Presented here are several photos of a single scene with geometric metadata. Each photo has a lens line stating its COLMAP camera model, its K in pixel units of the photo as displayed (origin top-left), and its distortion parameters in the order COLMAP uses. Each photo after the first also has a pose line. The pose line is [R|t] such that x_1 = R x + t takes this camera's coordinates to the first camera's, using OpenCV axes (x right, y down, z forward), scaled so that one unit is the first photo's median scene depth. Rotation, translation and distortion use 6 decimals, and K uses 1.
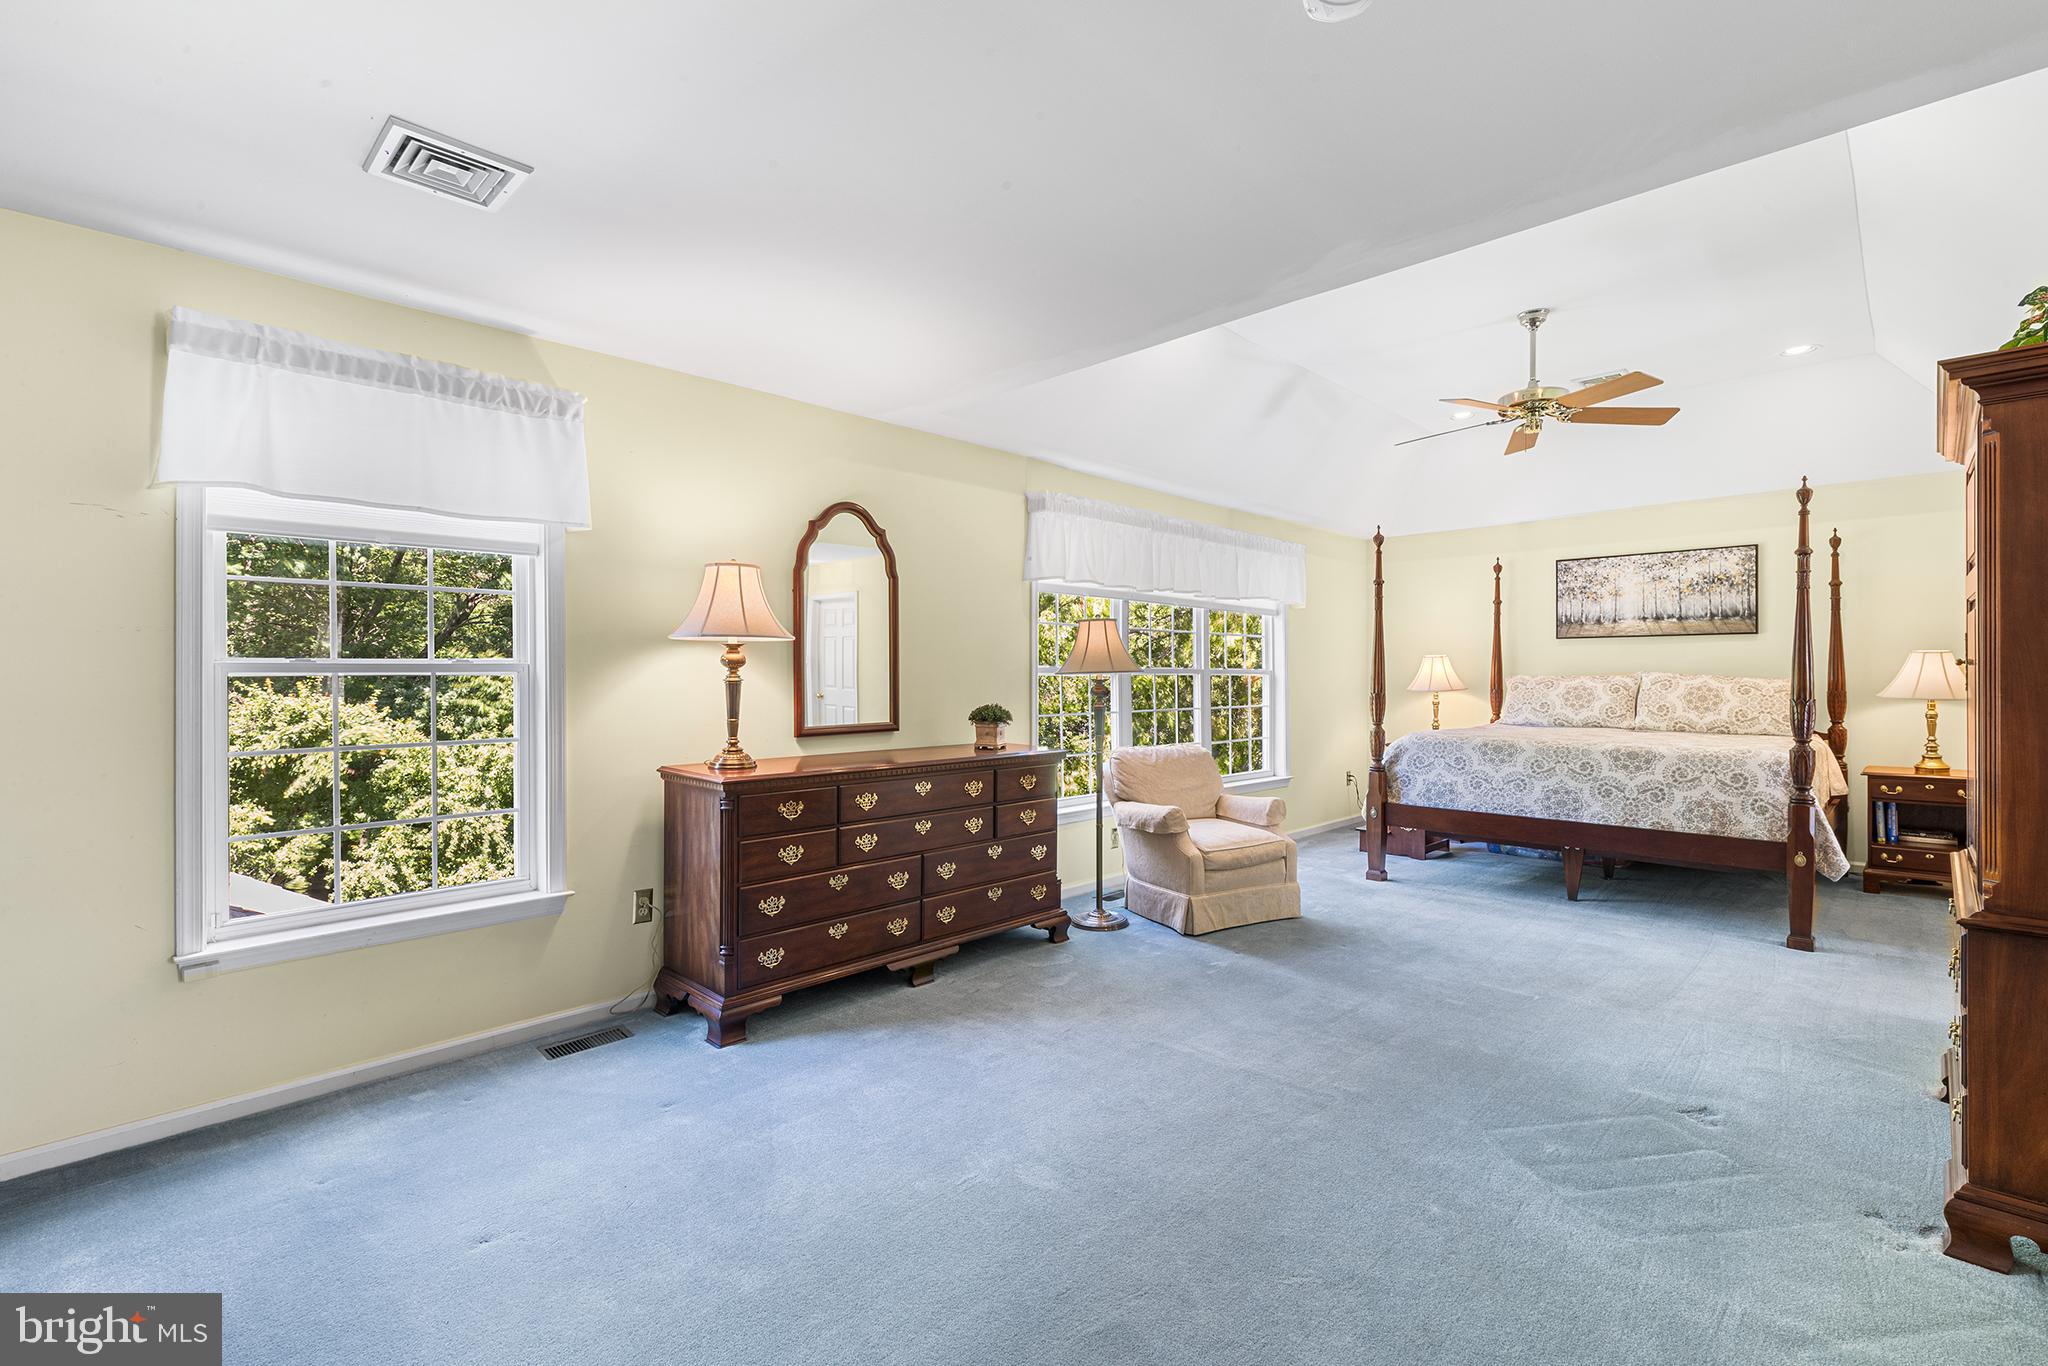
lens RADIAL K [[915.8, 0, 1029.5], [0, 915.8, 671.0], [0, 0, 1]] dist [0.005658, -0.002282]
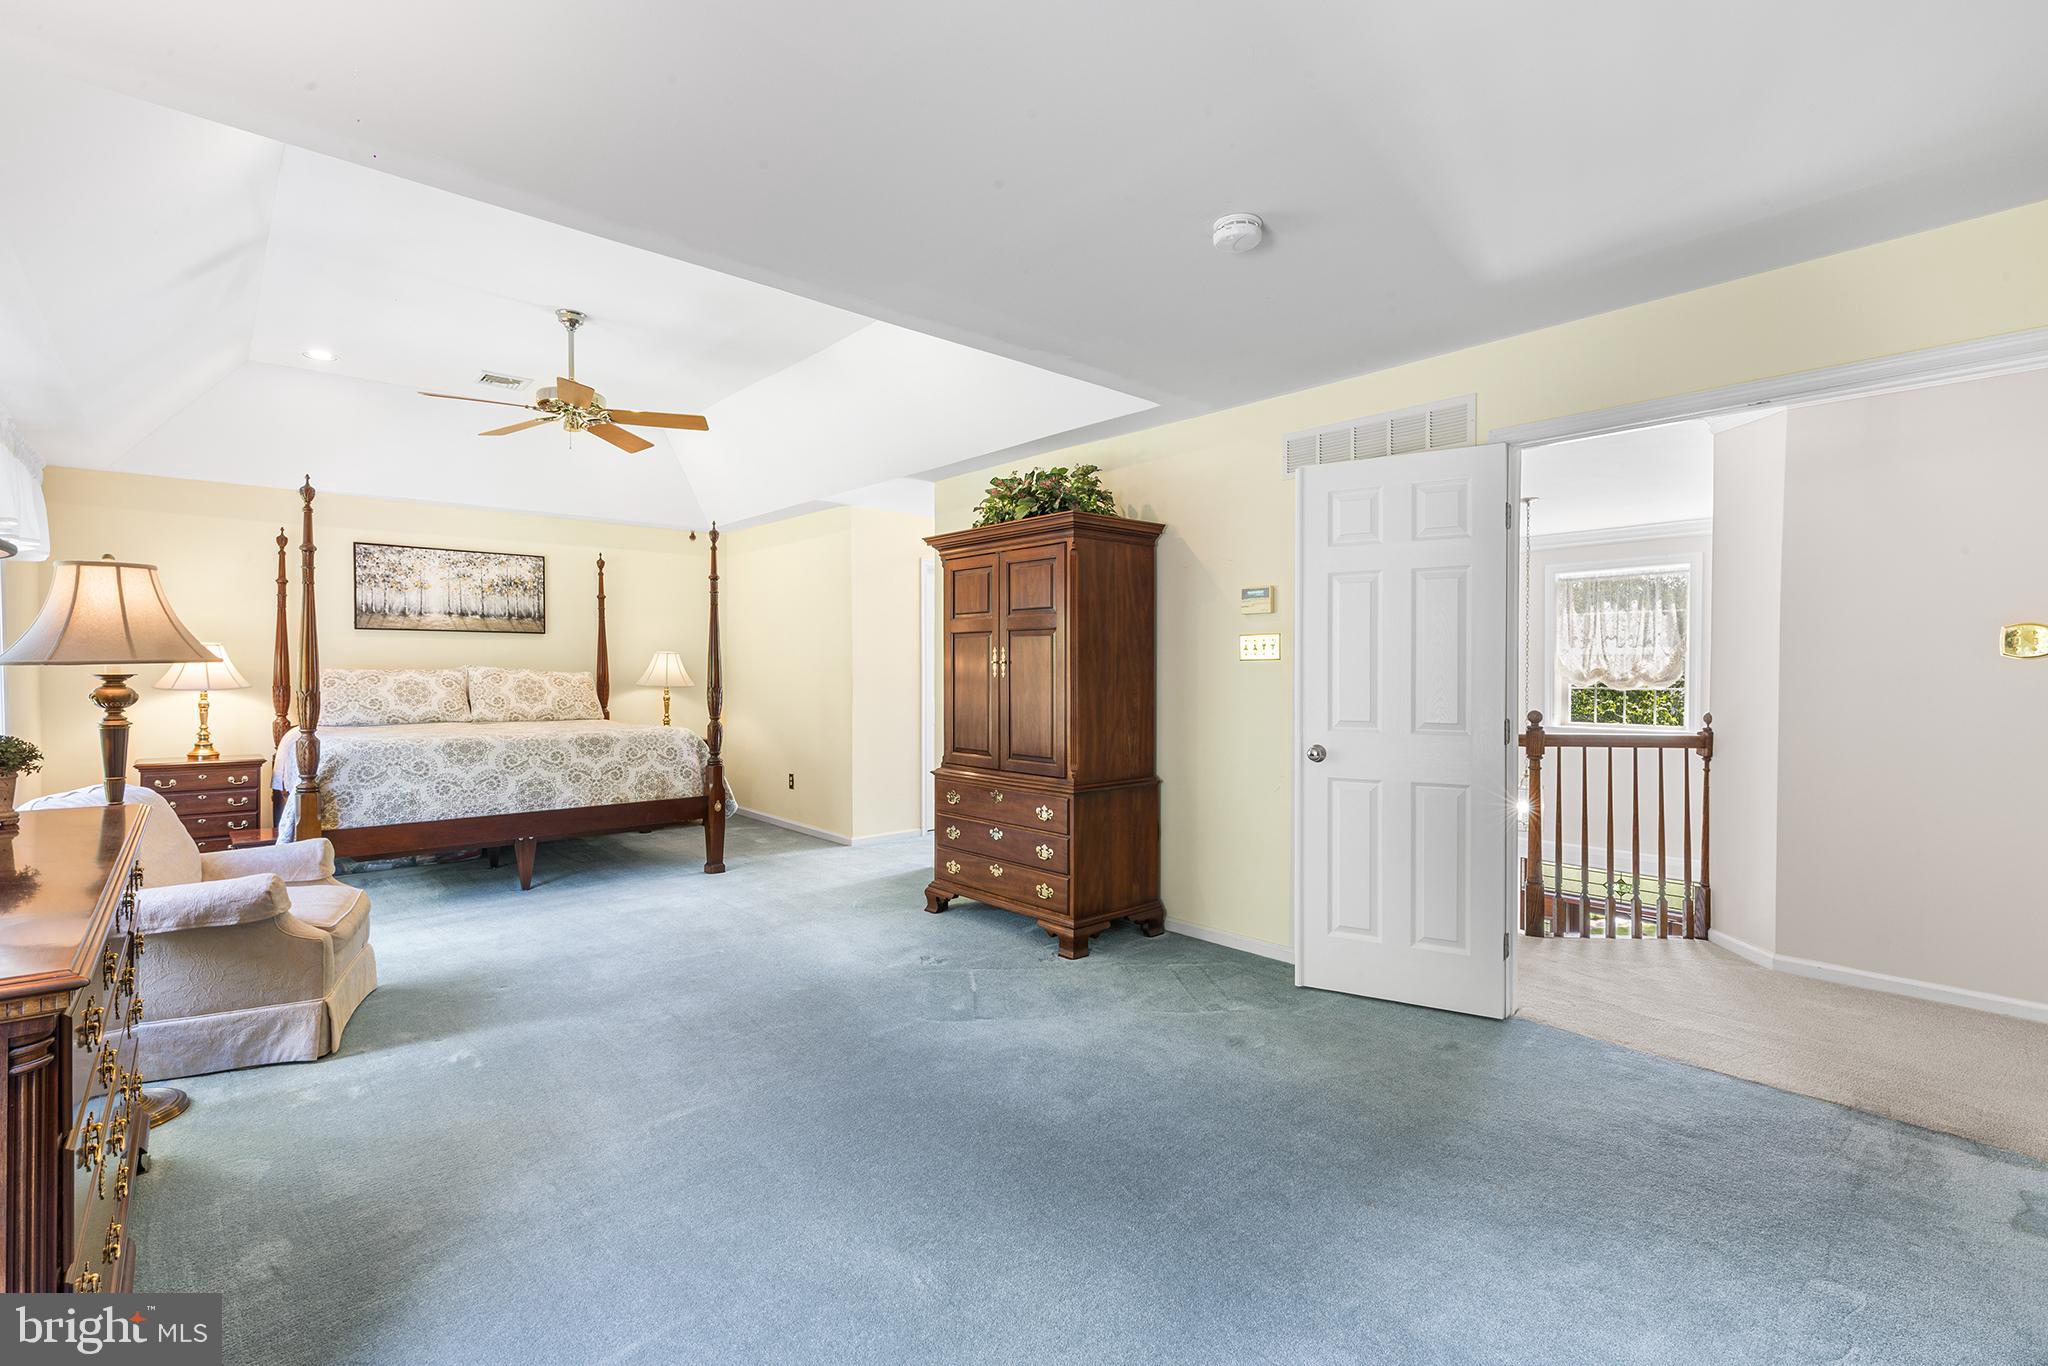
lens RADIAL K [[915.8, 0, 1020.8], [0, 915.8, 678.2], [0, 0, 1]] dist [0.005658, -0.002282]
pose [[0.072534, -0.007856, 0.997335, -0.350226], [-0.005668, 0.999950, 0.008289, 0.002904], [-0.997350, -0.006254, 0.072486, 0.344711]]
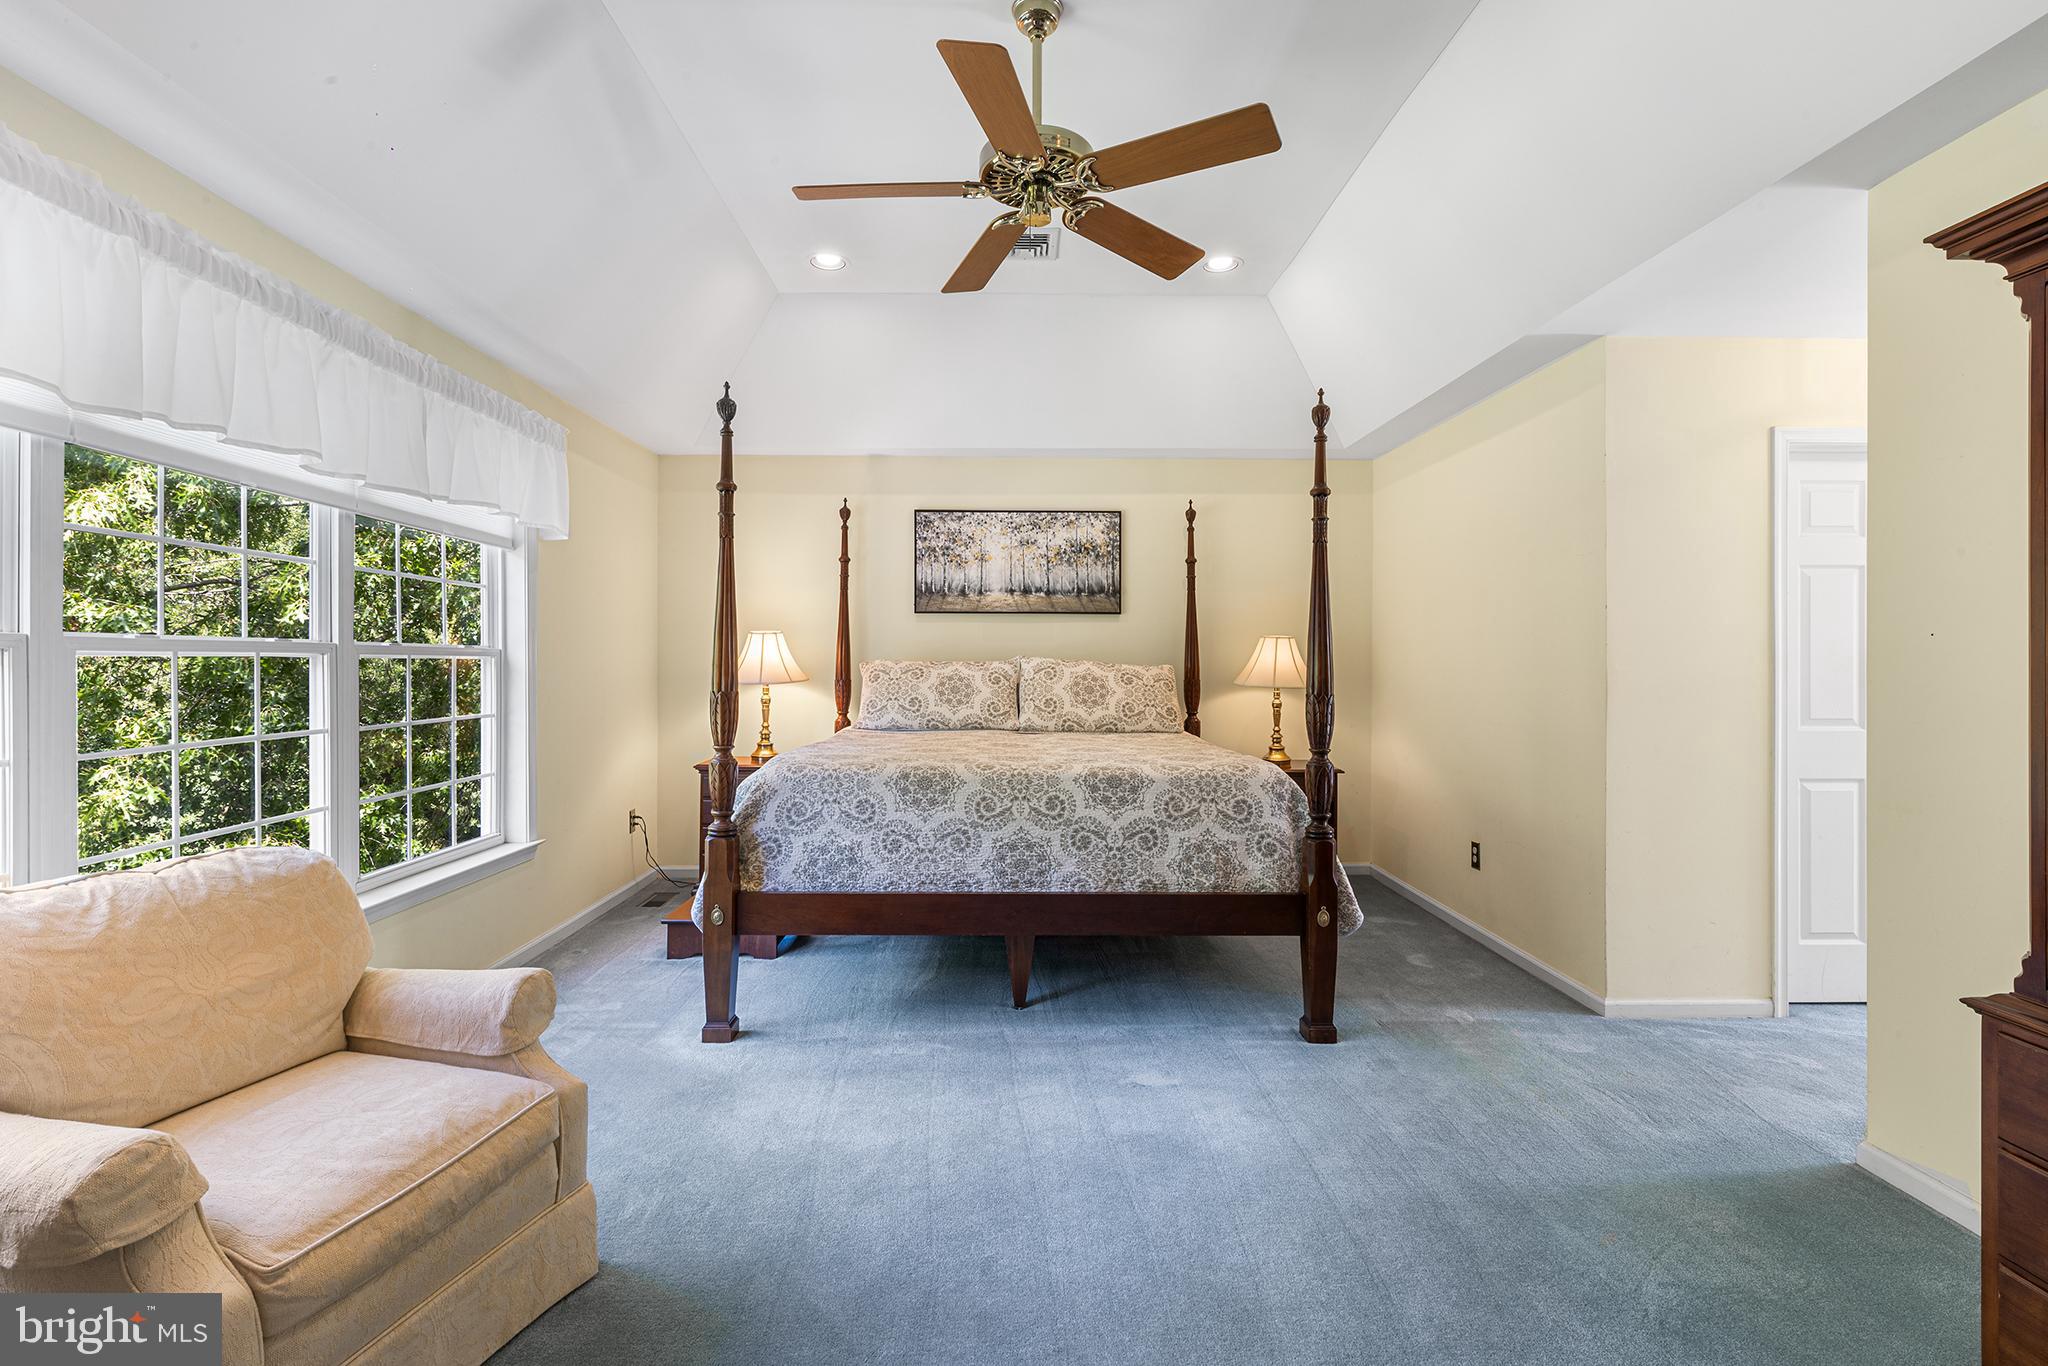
lens RADIAL K [[915.8, 0, 1020.8], [0, 915.8, 662.8], [0, 0, 1]] dist [0.005658, -0.002282]
pose [[0.705780, 0.002523, 0.708427, 0.120495], [-0.007500, 0.999964, 0.003911, 0.003484], [-0.708391, -0.008074, 0.705774, 0.495363]]
